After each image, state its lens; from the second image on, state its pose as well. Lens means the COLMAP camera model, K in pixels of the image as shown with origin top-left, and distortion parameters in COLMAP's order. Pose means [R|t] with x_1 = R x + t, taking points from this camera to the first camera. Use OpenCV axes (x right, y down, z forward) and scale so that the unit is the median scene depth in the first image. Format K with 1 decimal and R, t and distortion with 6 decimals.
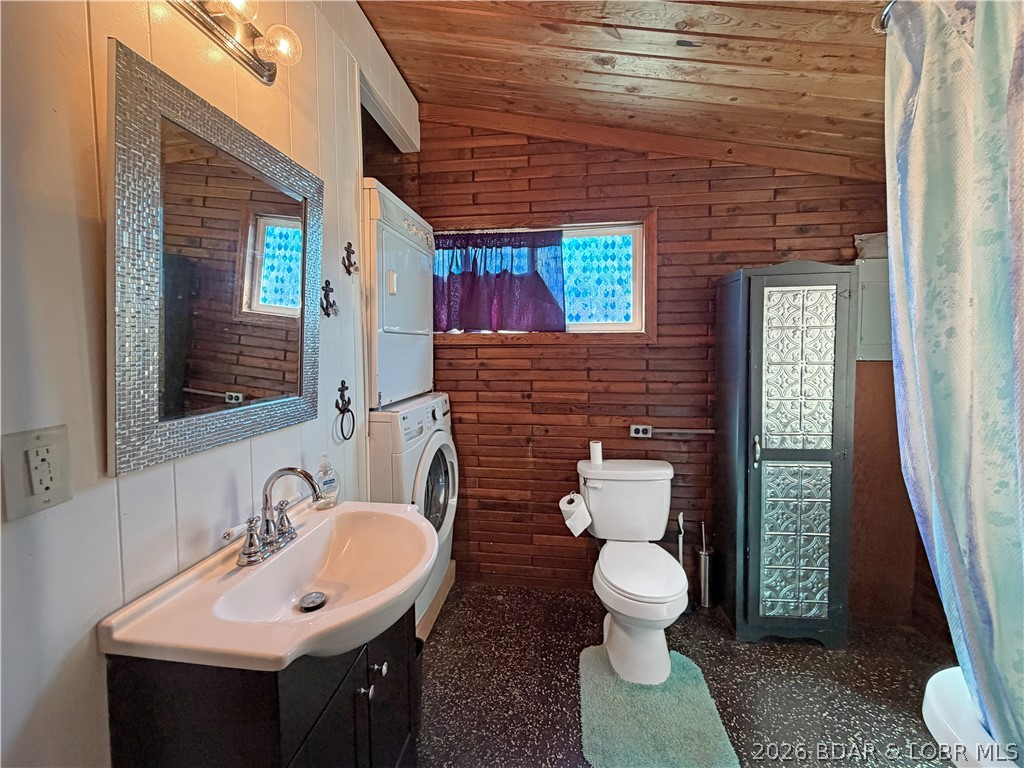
lens RADIAL K [[405.2, 0, 509.4], [0, 405.2, 366.6], [0, 0, 1]] dist [0.004570, 0.000464]
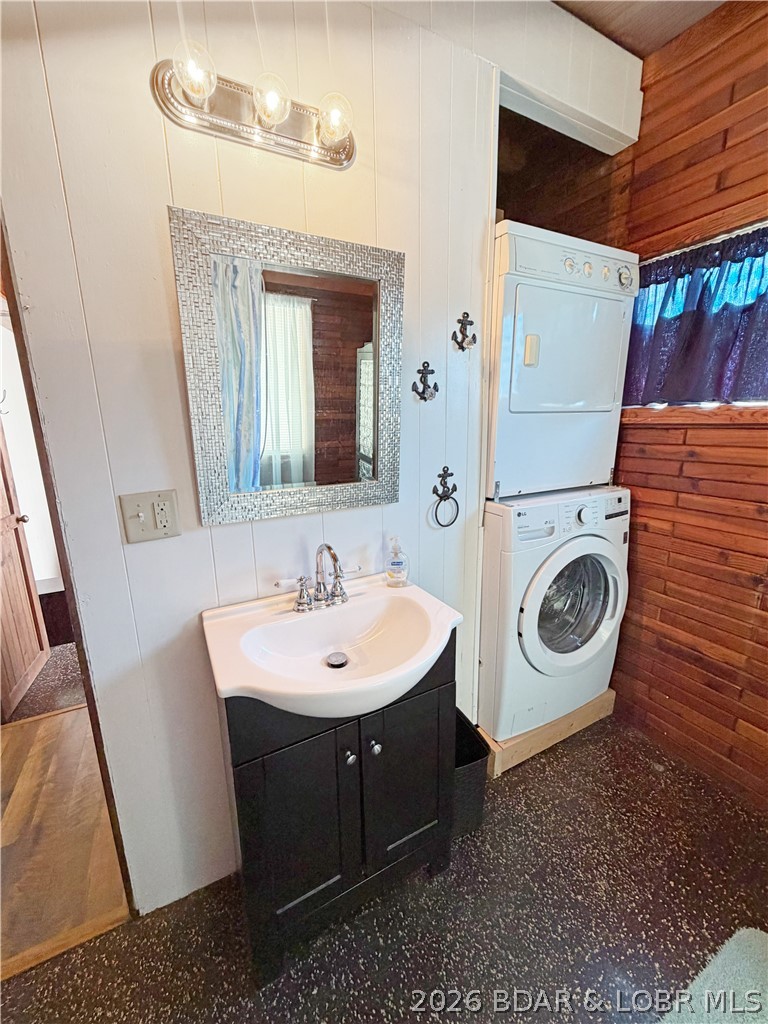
lens RADIAL K [[405.2, 0, 384.0], [0, 405.2, 509.8], [0, 0, 1]] dist [0.004570, 0.000464]
pose [[0.604779, 0.167509, -0.778577, 0.198950], [-0.029623, 0.981684, 0.188197, -0.030999], [0.795842, -0.090754, 0.598665, 0.208565]]
